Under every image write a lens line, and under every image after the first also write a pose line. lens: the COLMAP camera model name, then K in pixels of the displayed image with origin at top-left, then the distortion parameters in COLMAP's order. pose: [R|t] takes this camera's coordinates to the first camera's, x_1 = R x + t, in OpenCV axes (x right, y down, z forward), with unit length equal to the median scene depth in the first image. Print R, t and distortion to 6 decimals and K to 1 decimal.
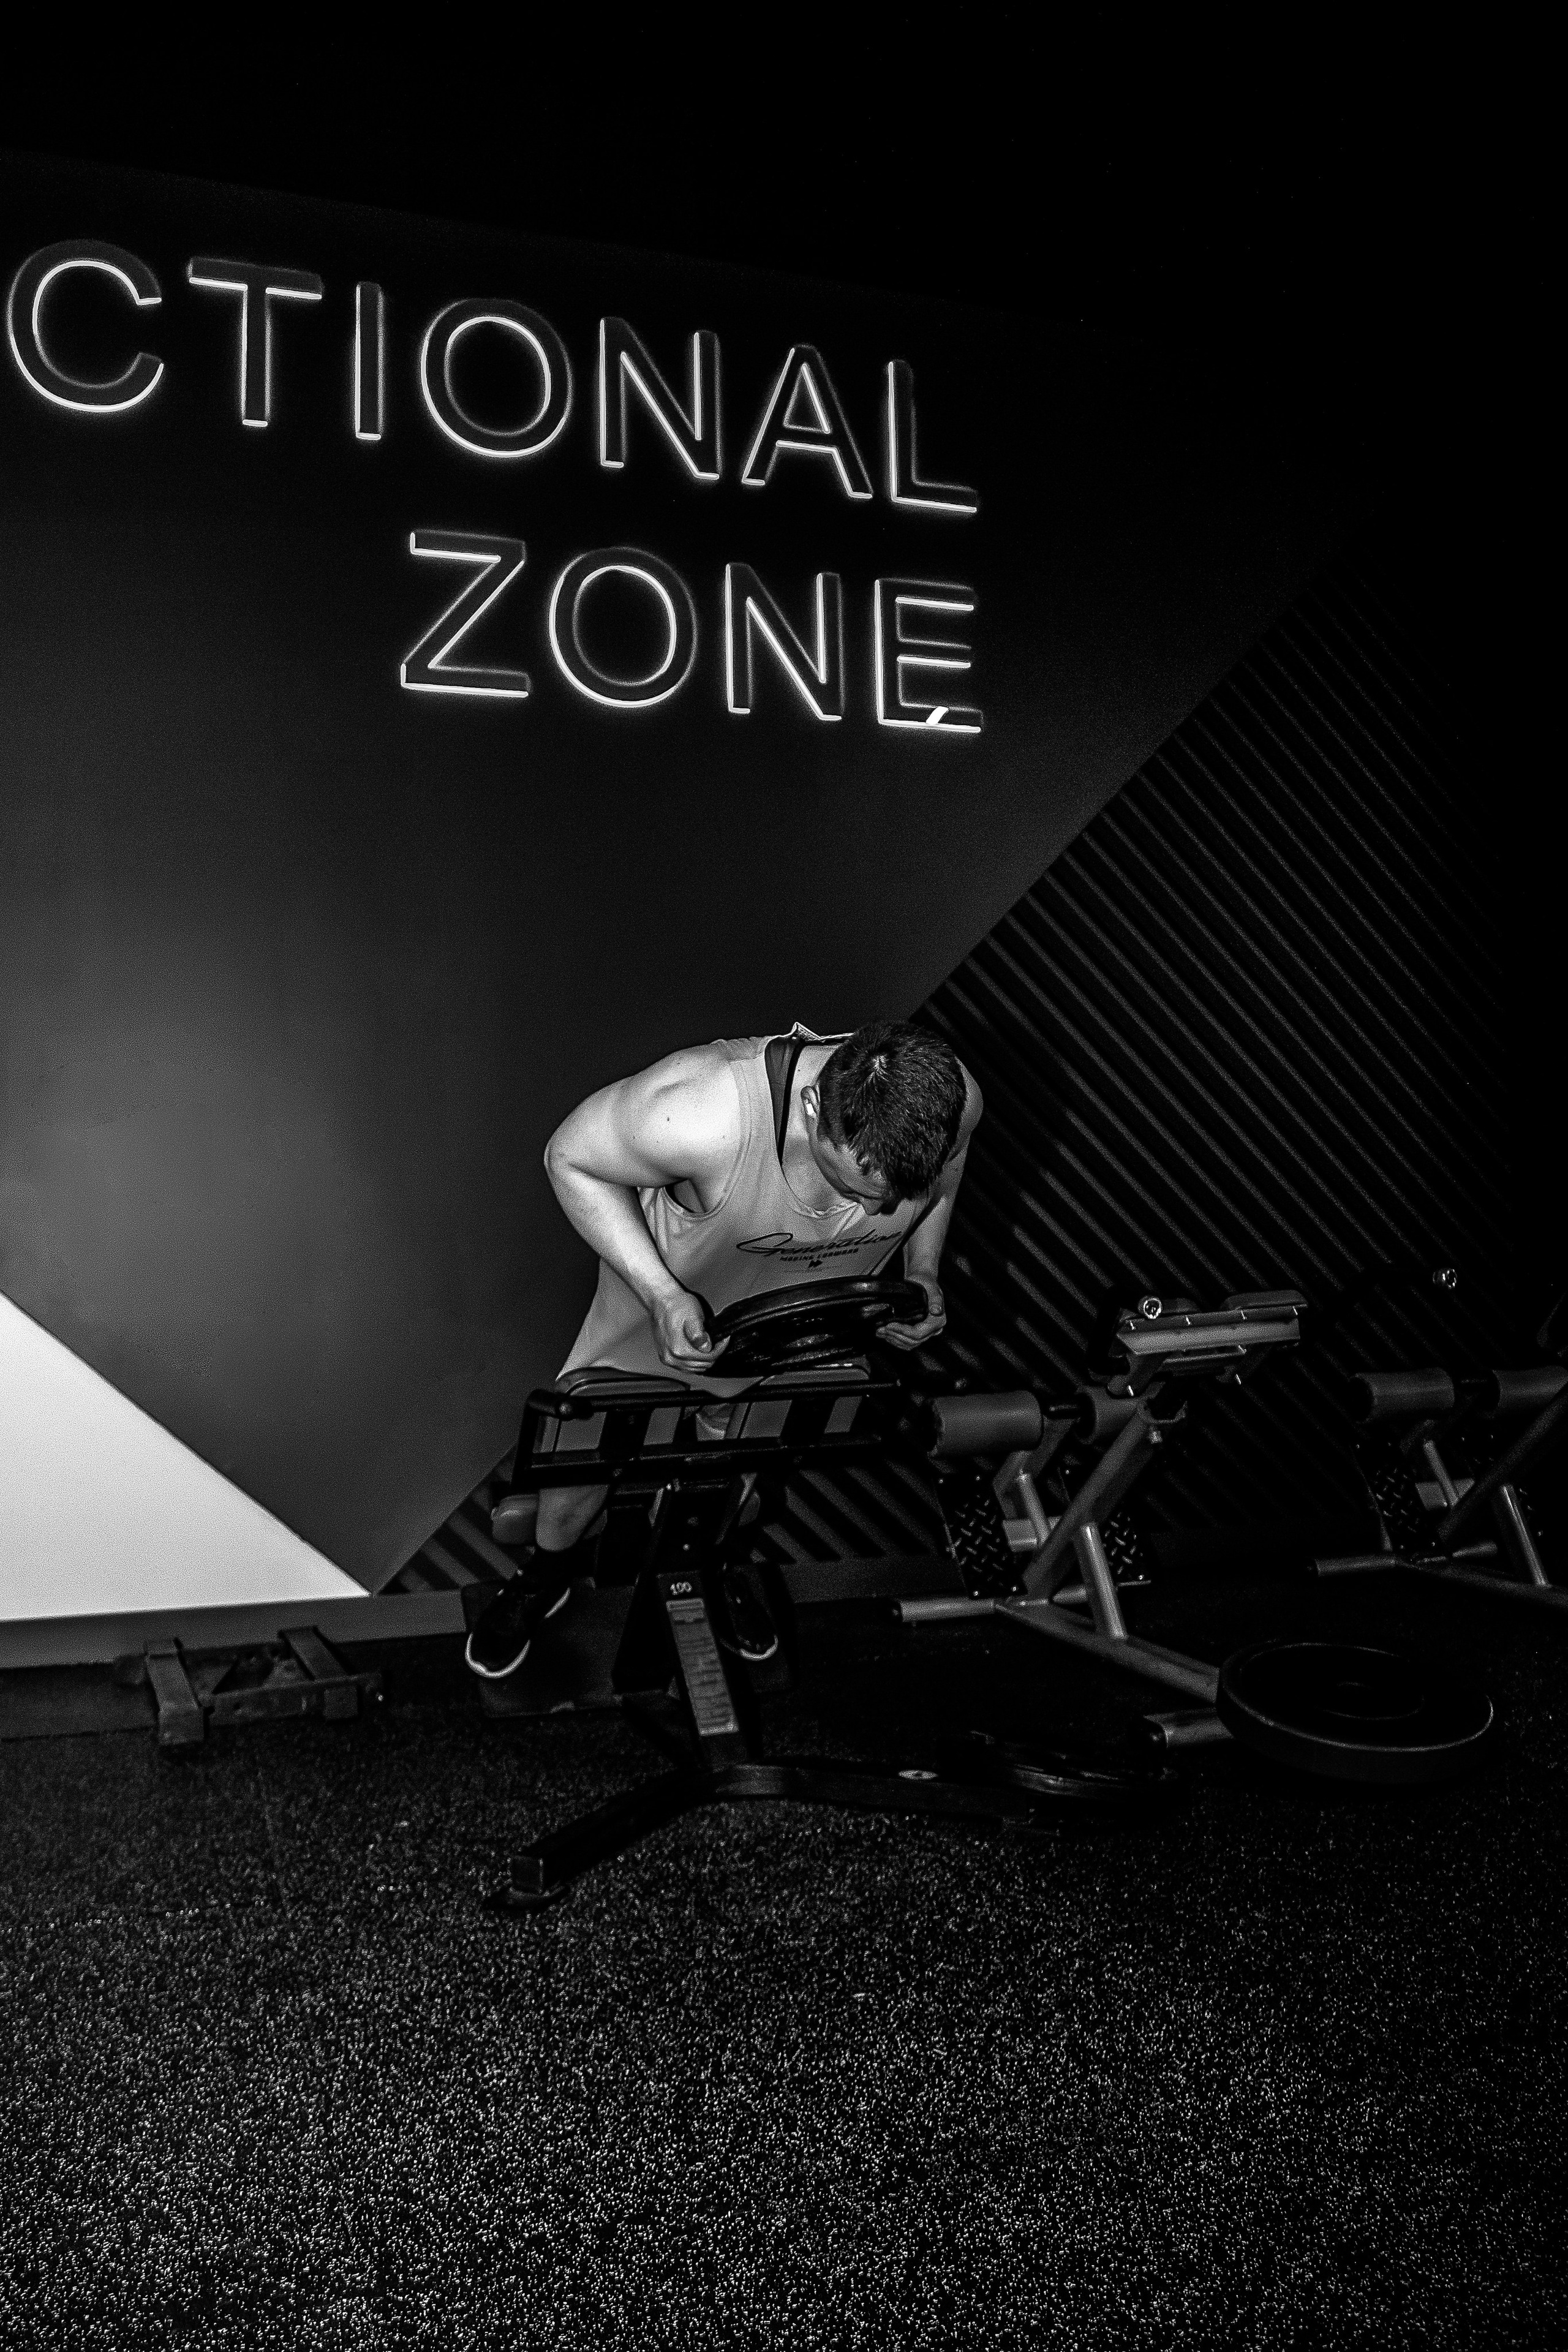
lens RADIAL K [[1750.4, 0, 784.0], [0, 1750.4, 1176.0], [0, 0, 1]] dist [-0.108588, 0.050245]
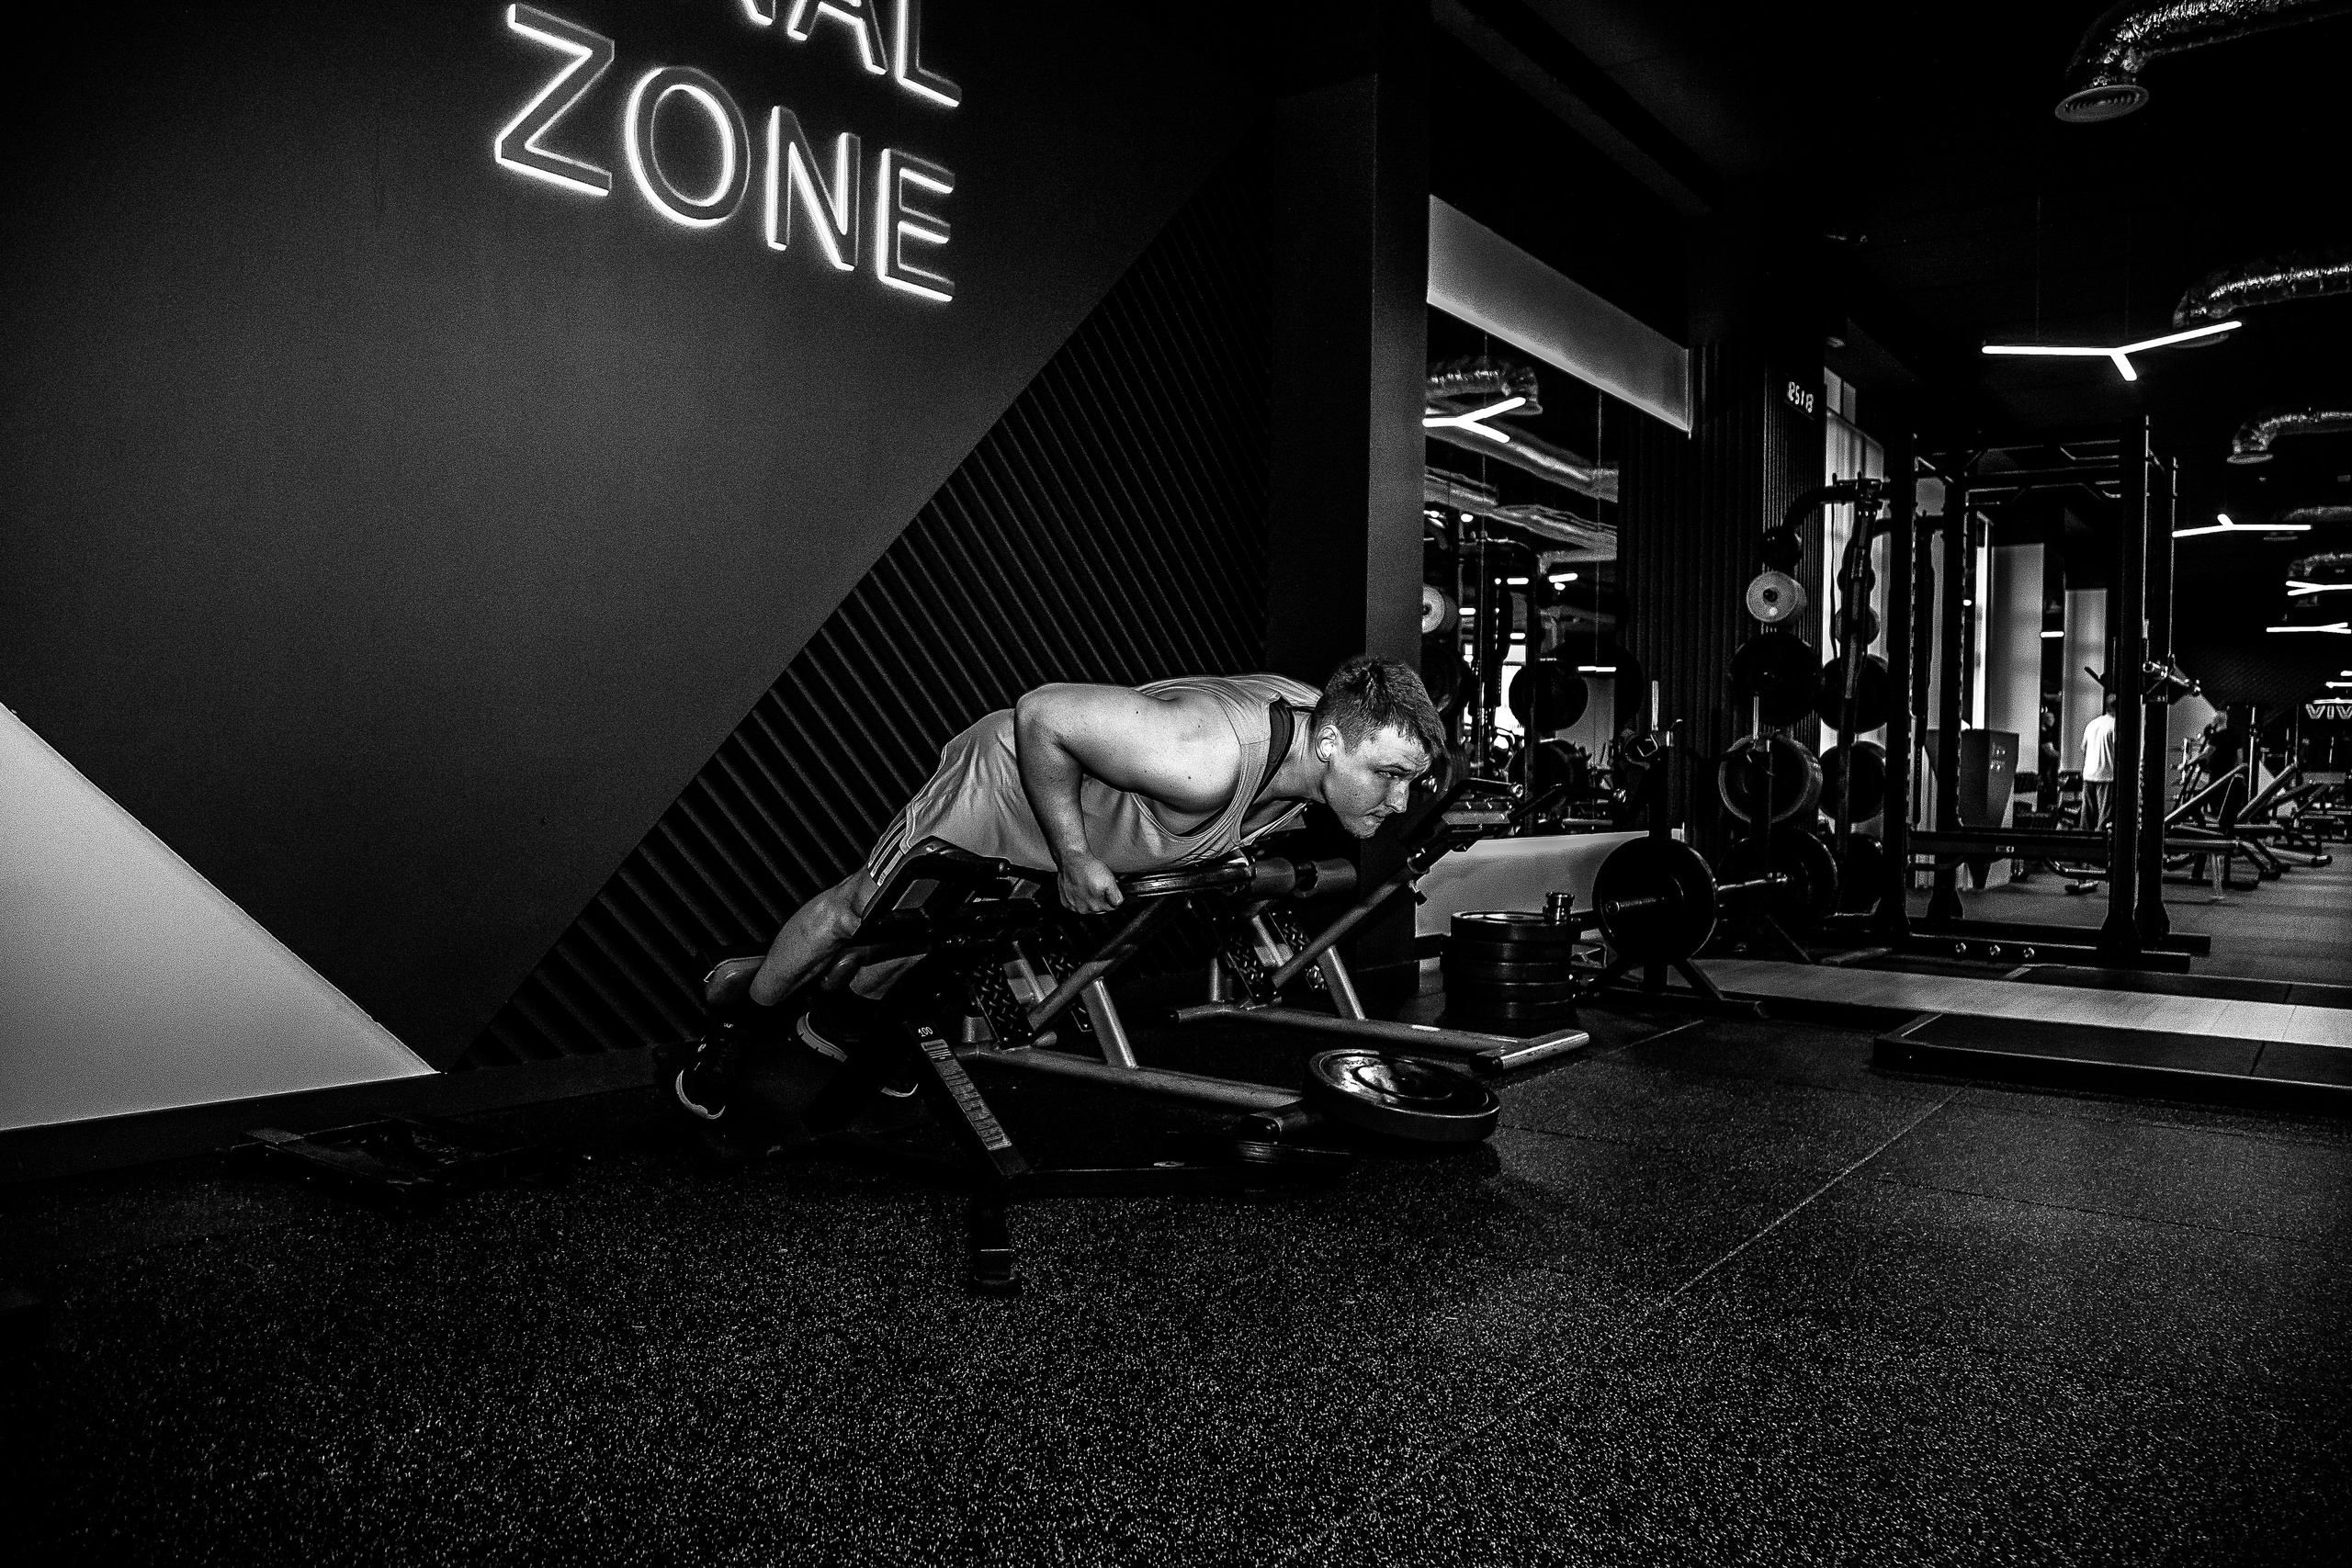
lens RADIAL K [[1597.7, 0, 1176.0], [0, 1597.7, 784.0], [0, 0, 1]] dist [-0.090032, 0.002320]
pose [[0.849198, 0.030816, 0.527175, -0.501663], [-0.057239, 0.997786, 0.033877, 0.029757], [-0.524964, -0.058943, 0.849081, 0.031570]]
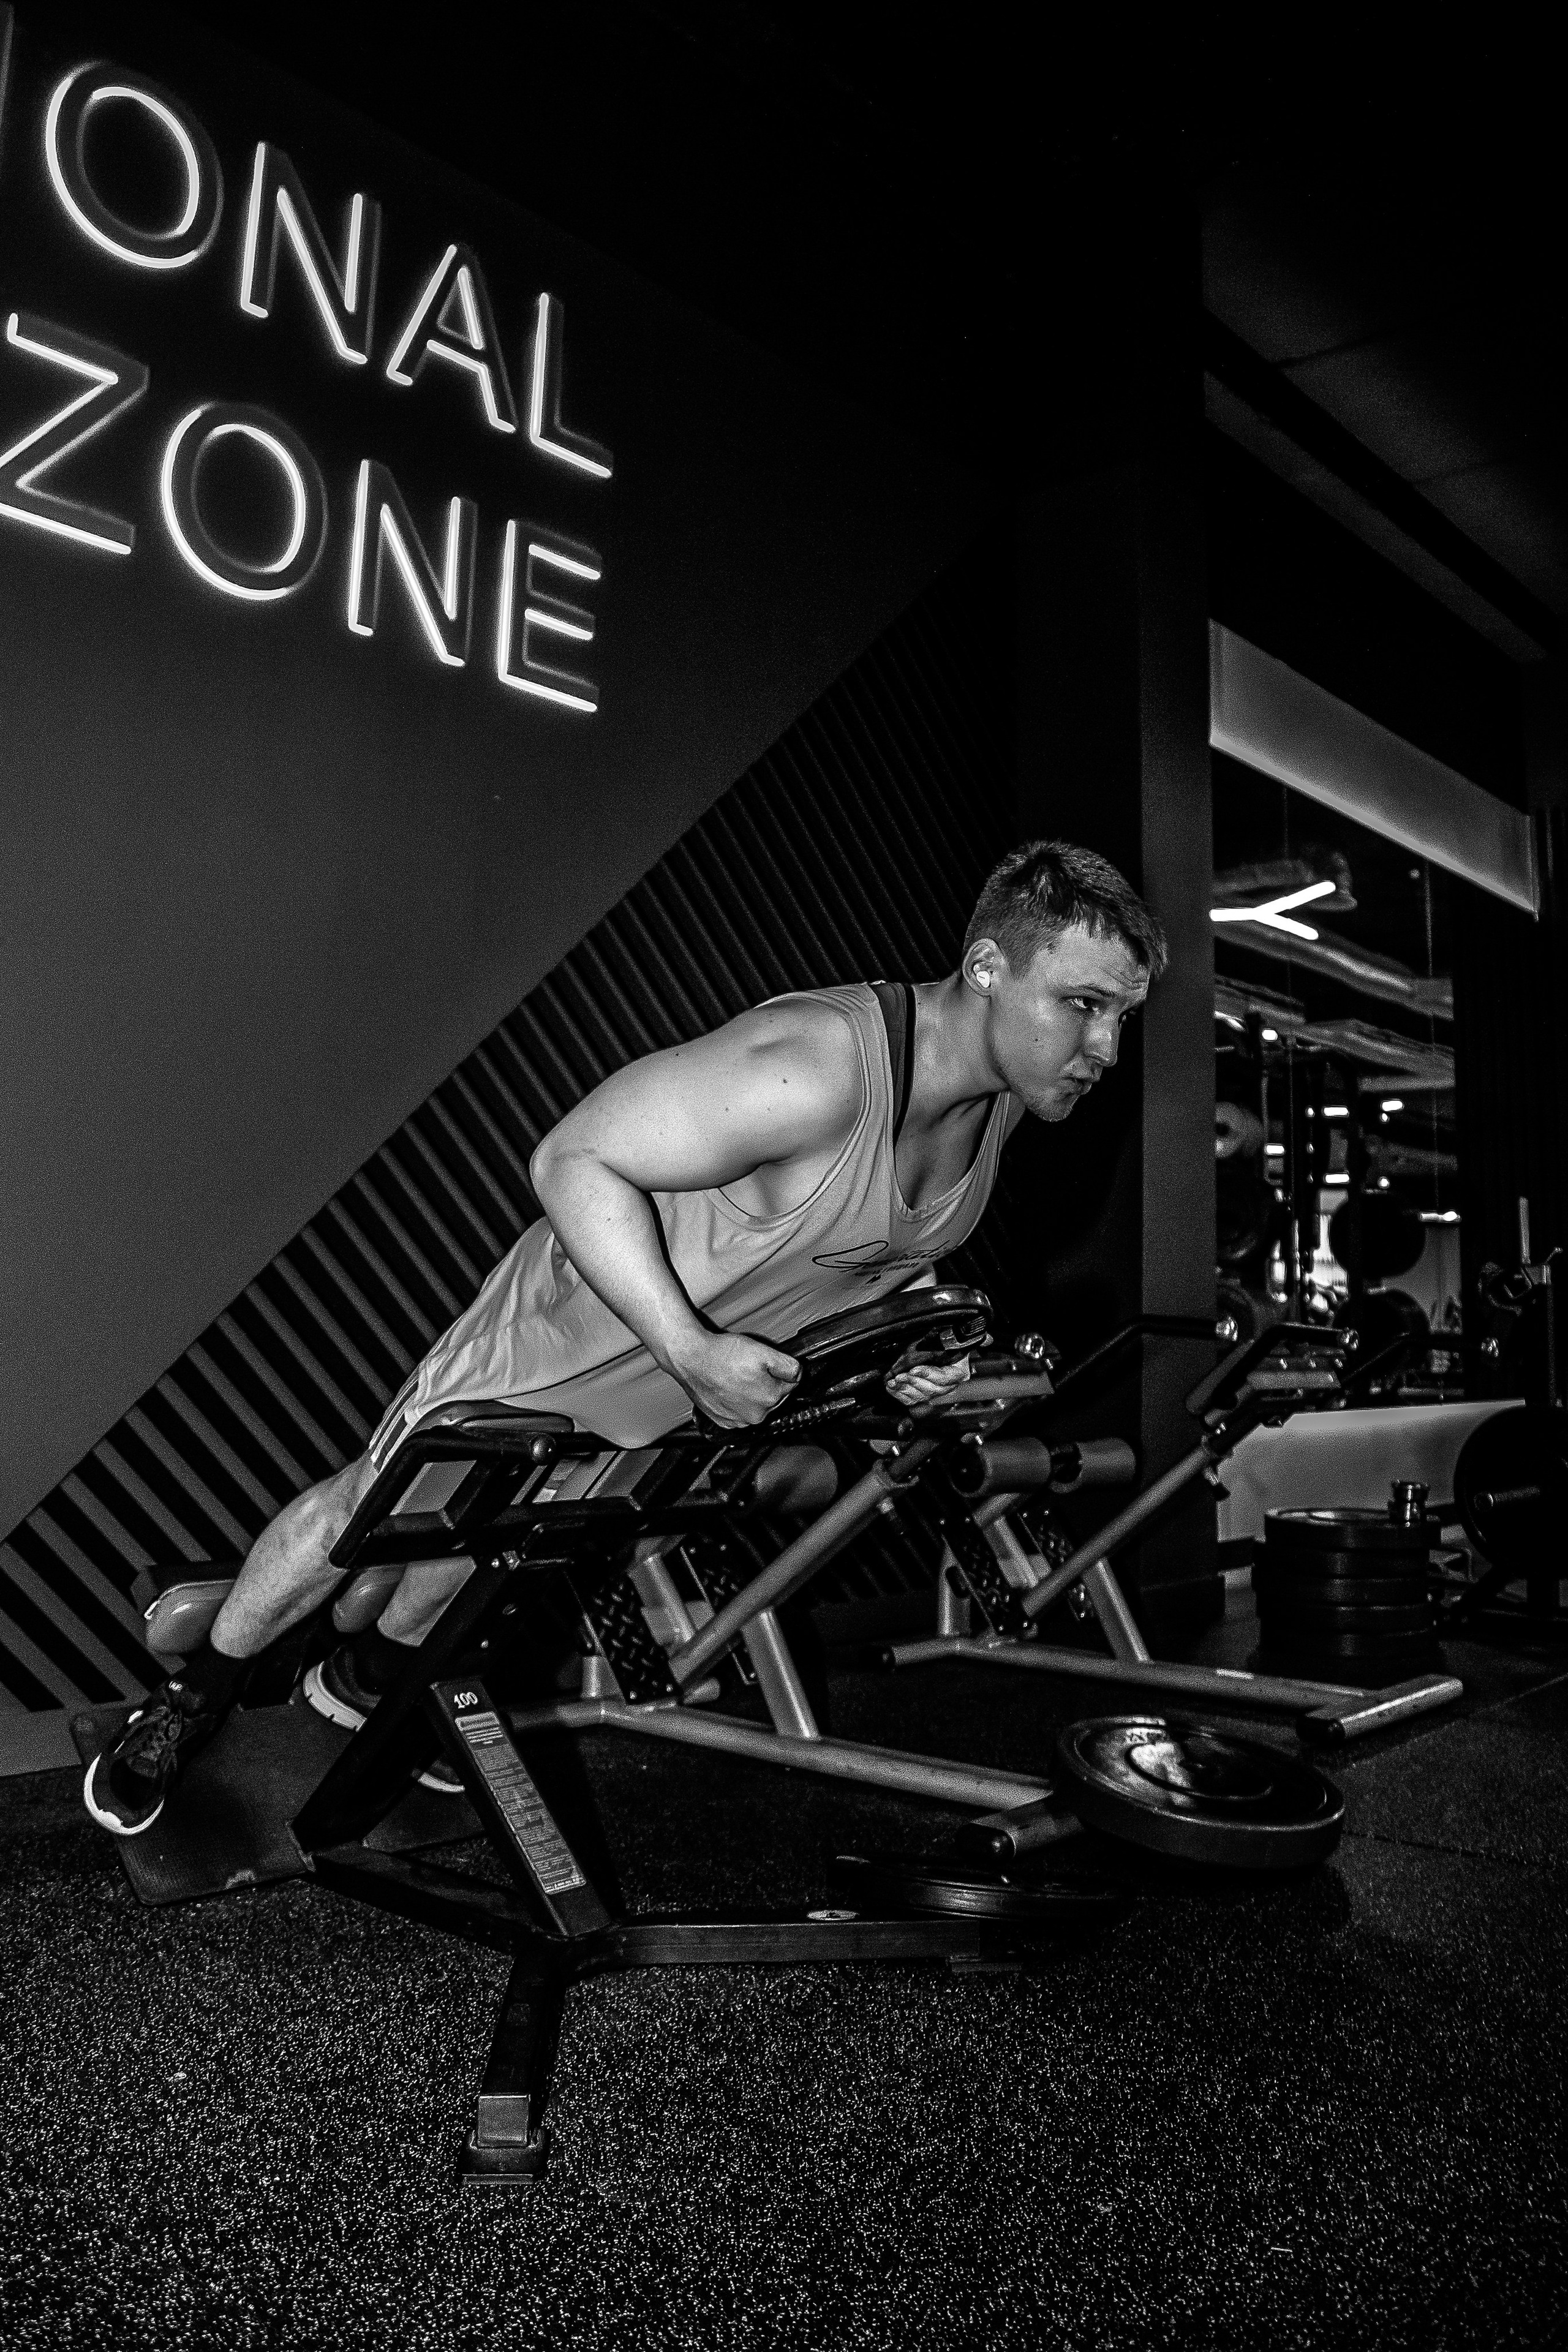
lens RADIAL K [[1837.6, 0, 874.9], [0, 1837.6, 1040.4], [0, 0, 1]] dist [-0.108838, 0.052812]
pose [[0.867450, 0.111522, 0.484863, -0.334218], [-0.052938, 0.989710, -0.132932, 0.049815], [-0.494699, 0.089644, 0.864429, 0.215469]]
